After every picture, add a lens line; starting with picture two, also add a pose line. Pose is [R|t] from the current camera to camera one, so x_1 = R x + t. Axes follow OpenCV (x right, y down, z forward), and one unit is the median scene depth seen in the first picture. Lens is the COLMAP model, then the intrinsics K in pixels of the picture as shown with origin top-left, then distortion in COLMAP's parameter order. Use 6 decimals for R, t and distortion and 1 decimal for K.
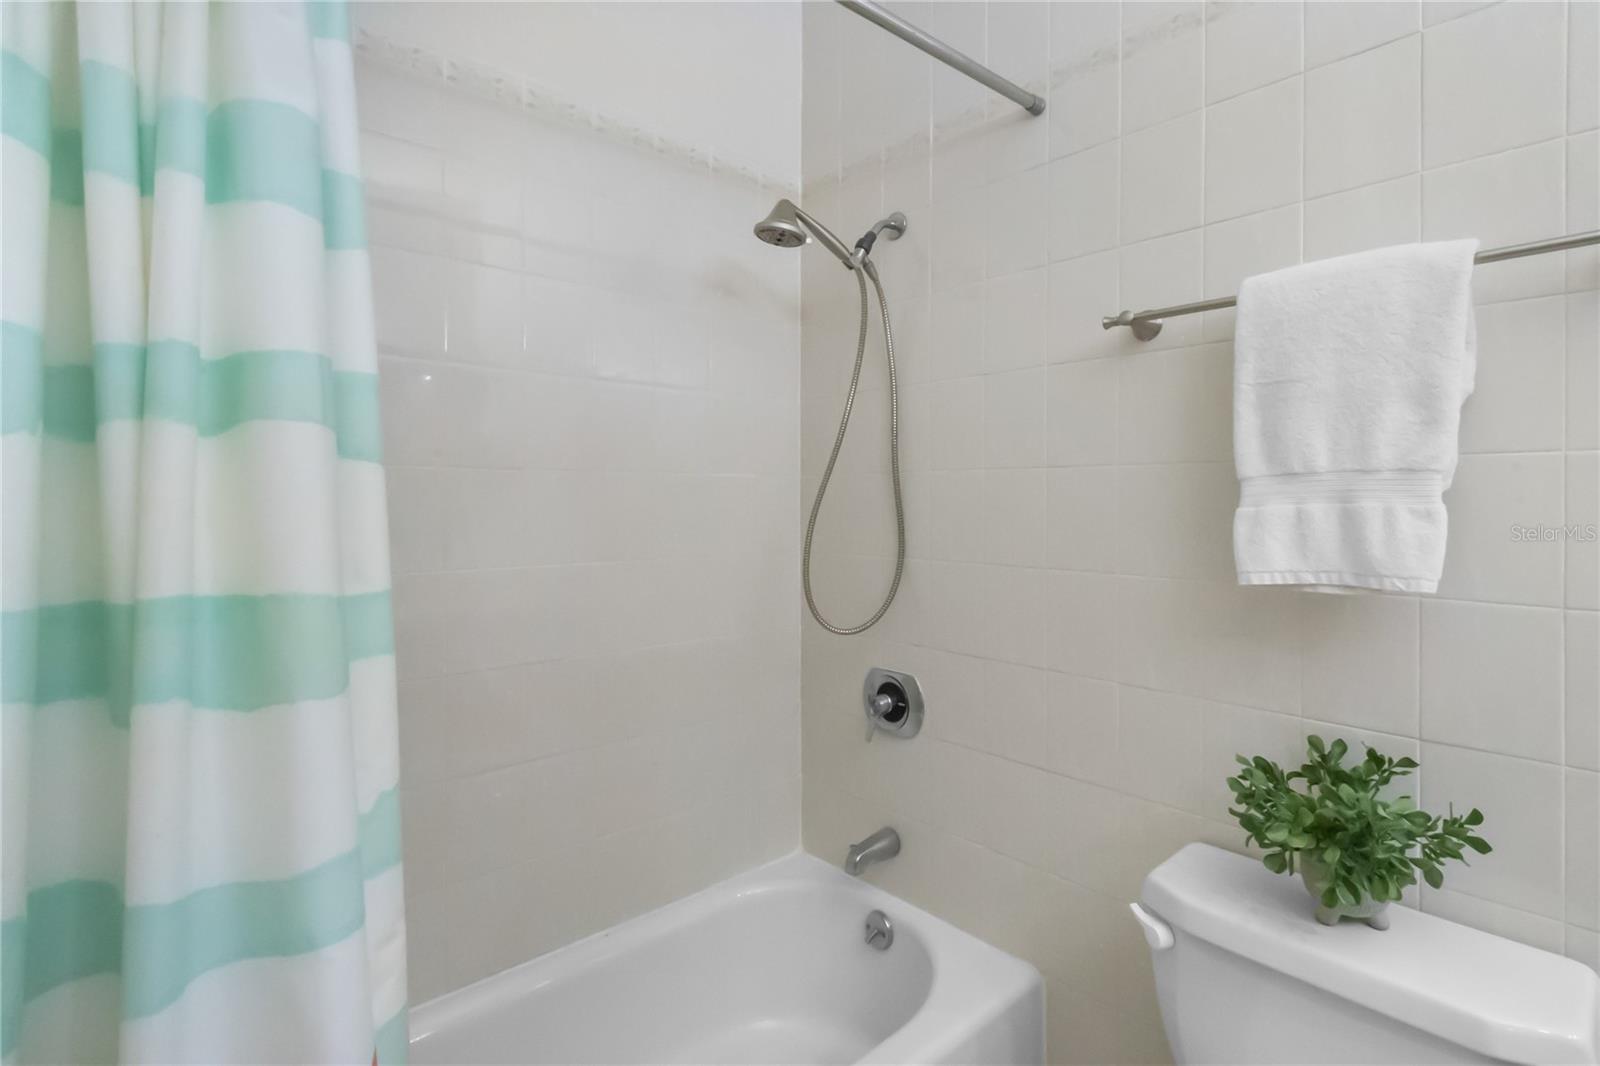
lens RADIAL K [[779.5, 0, 799.3], [0, 779.5, 517.8], [0, 0, 1]] dist [0.000266, -0.000166]
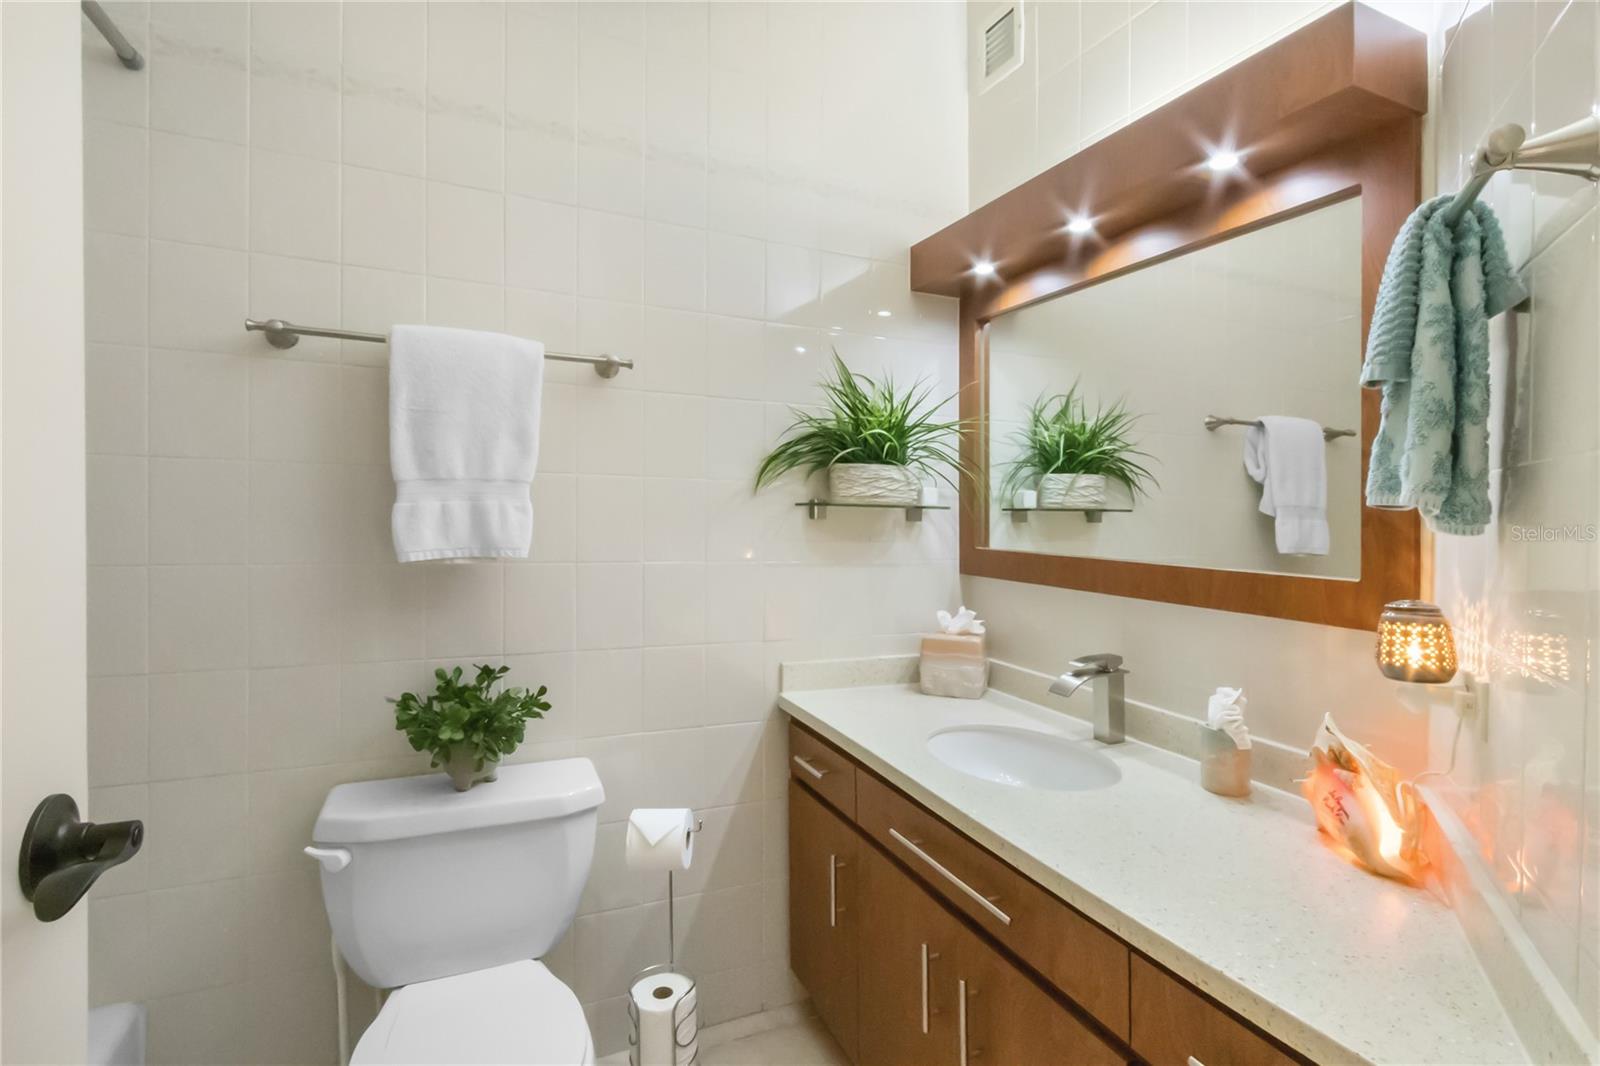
lens RADIAL K [[779.5, 0, 800.0], [0, 779.5, 531.4], [0, 0, 1]] dist [0.000266, -0.000166]
pose [[0.353670, -0.021329, 0.935127, -0.440728], [-0.000792, 0.999733, 0.023102, 0.003552], [-0.935370, -0.008911, 0.353559, -0.092097]]
